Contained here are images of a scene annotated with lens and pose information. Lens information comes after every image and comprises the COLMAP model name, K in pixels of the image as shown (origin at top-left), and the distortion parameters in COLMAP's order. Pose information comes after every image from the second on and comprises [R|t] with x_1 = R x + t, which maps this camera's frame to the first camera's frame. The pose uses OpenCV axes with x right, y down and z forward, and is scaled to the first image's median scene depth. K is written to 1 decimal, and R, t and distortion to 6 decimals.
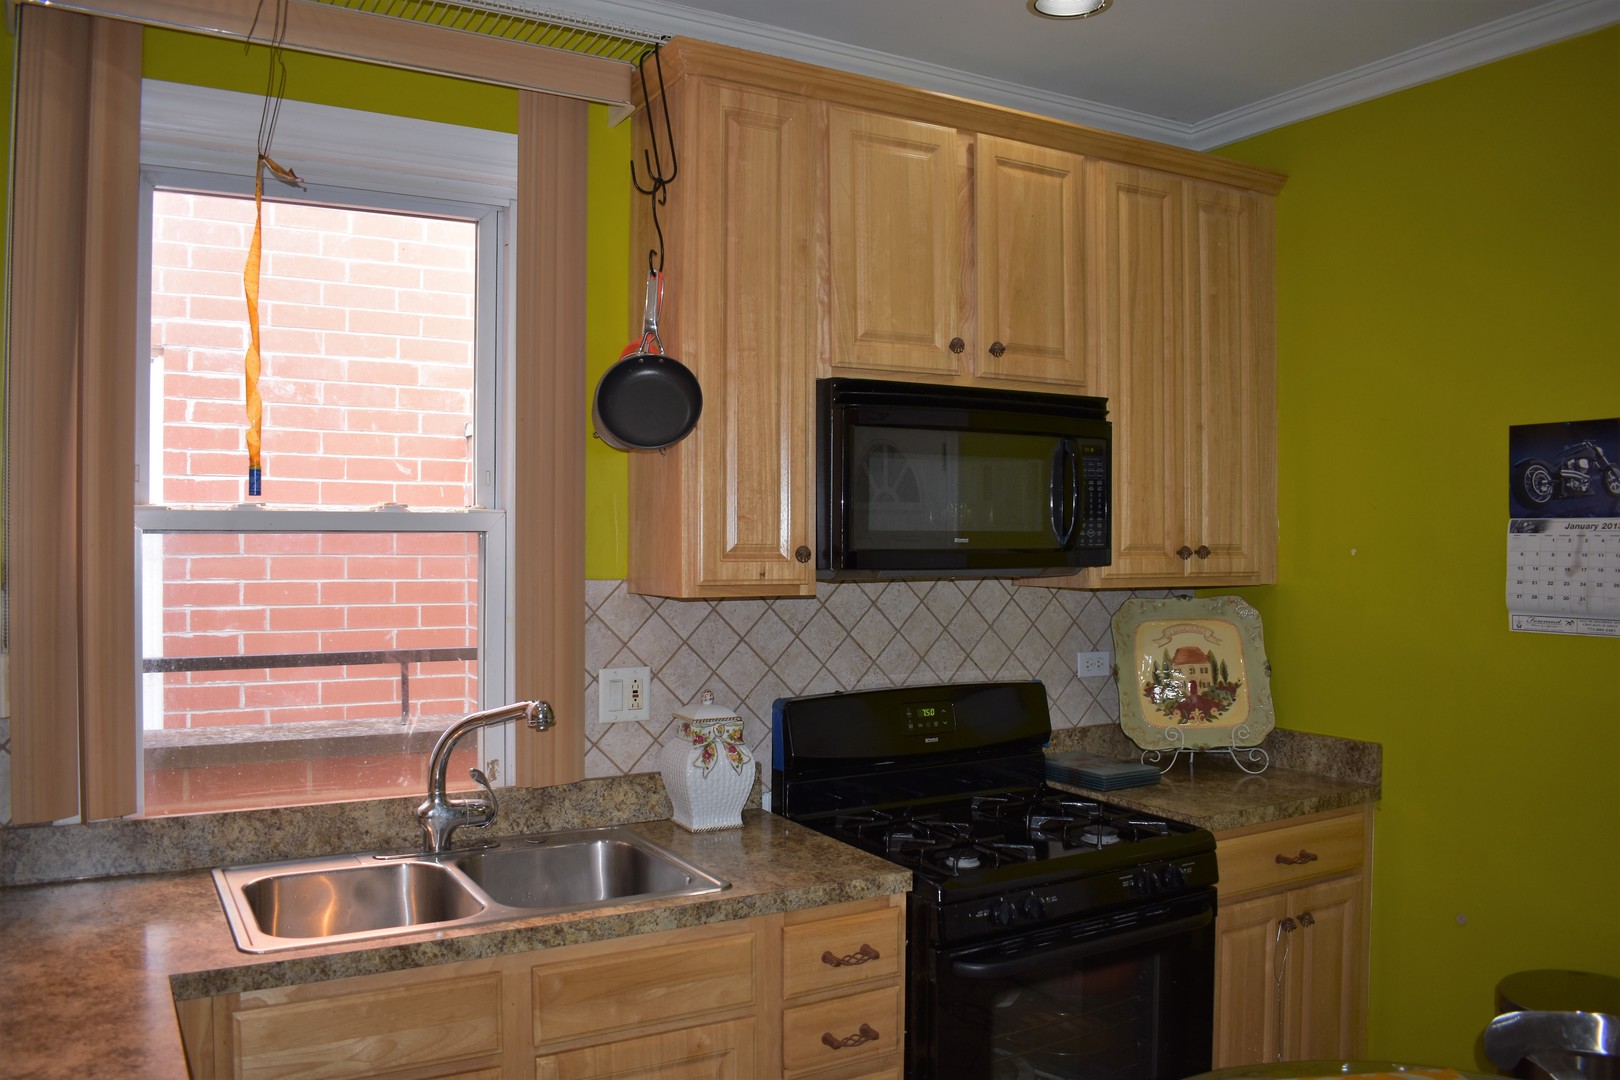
lens RADIAL K [[1272.7, 0, 810.0], [0, 1272.7, 540.0], [0, 0, 1]] dist [-0.096679, 0.015435]
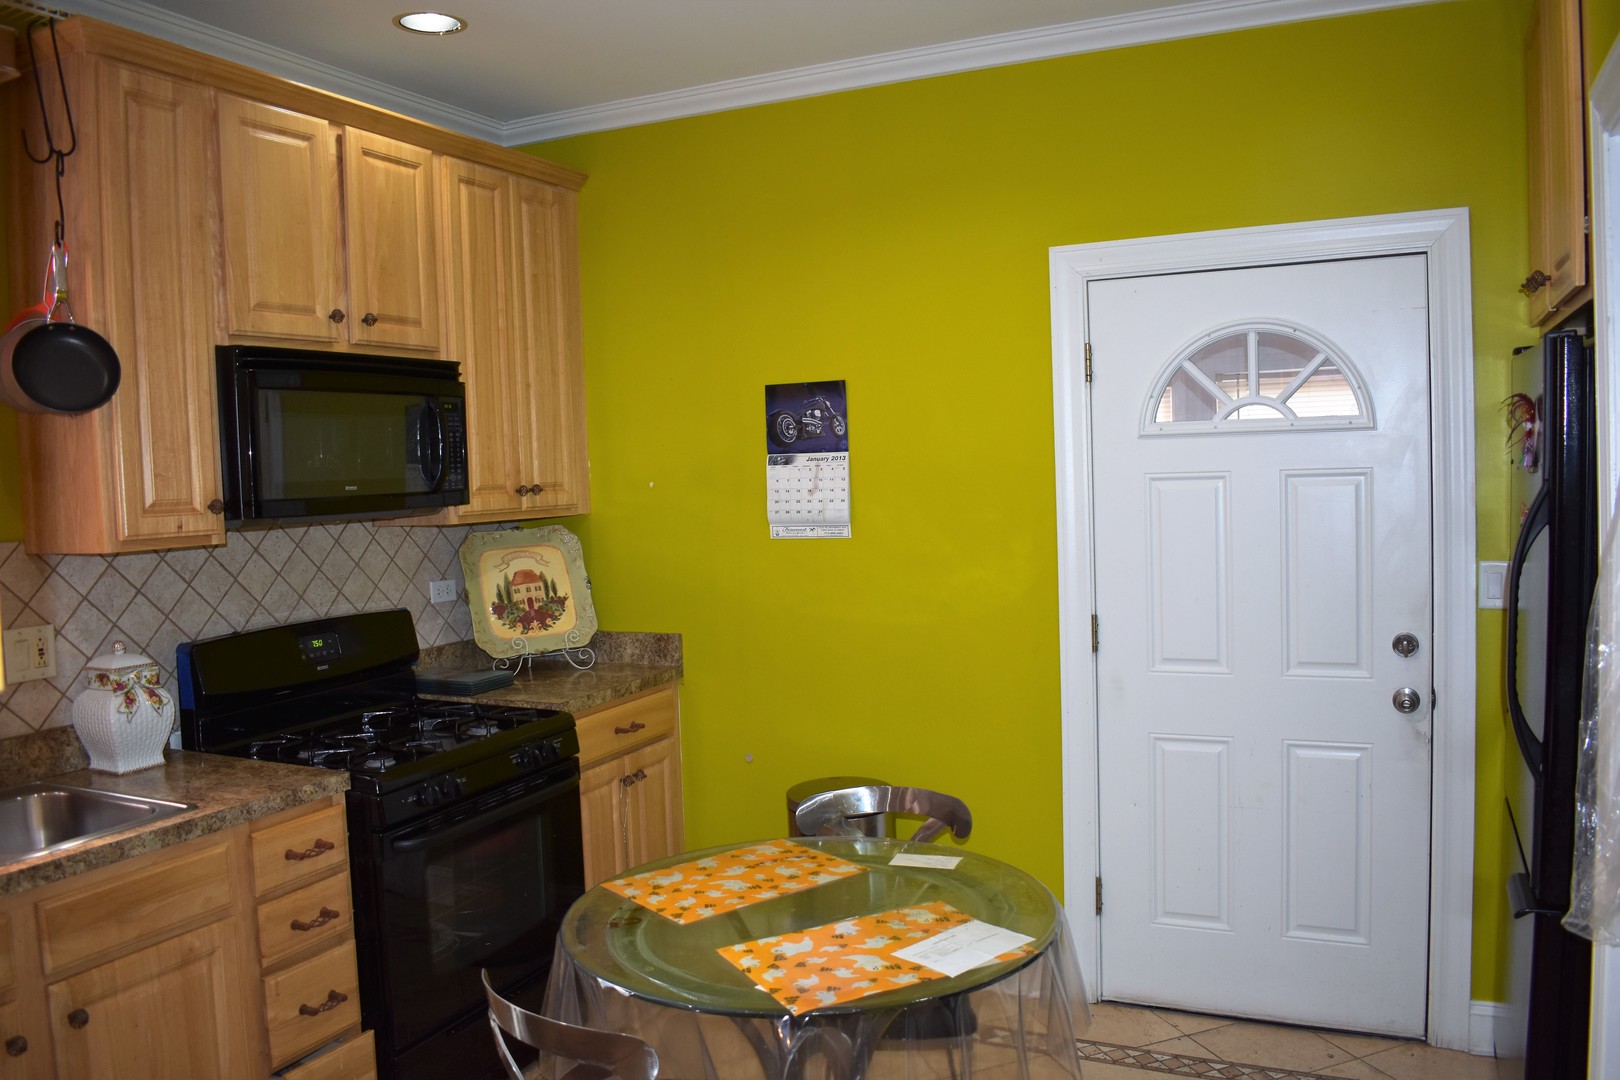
lens RADIAL K [[1272.7, 0, 810.0], [0, 1272.7, 540.0], [0, 0, 1]] dist [-0.096679, 0.015435]
pose [[0.822882, -0.063158, 0.564692, -0.186564], [0.036547, 0.997629, 0.058323, -0.003990], [-0.567036, -0.027355, 0.823238, -0.169371]]
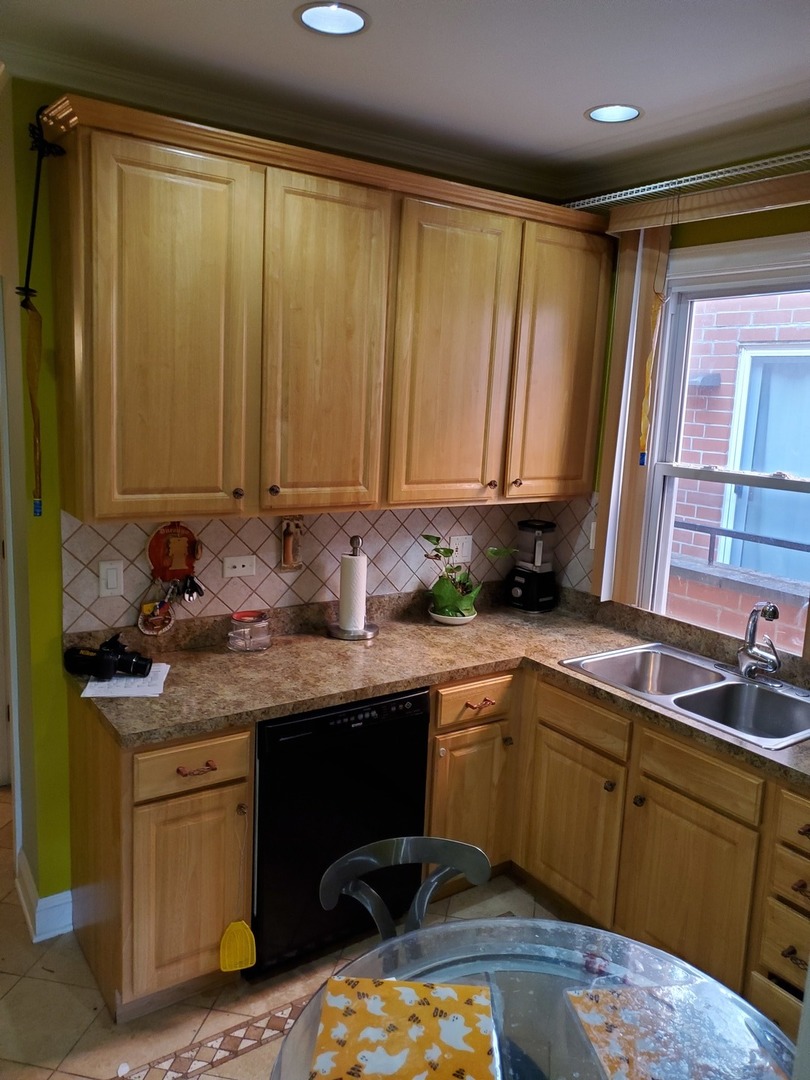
lens RADIAL K [[836.2, 0, 405.0], [0, 836.2, 540.0], [0, 0, 1]] dist [0.003478, 0.000946]
pose [[0.074364, 0.166783, -0.983185, 0.687911], [-0.052802, 0.985191, 0.163130, -0.087794], [0.995832, 0.039783, 0.082069, 0.389166]]
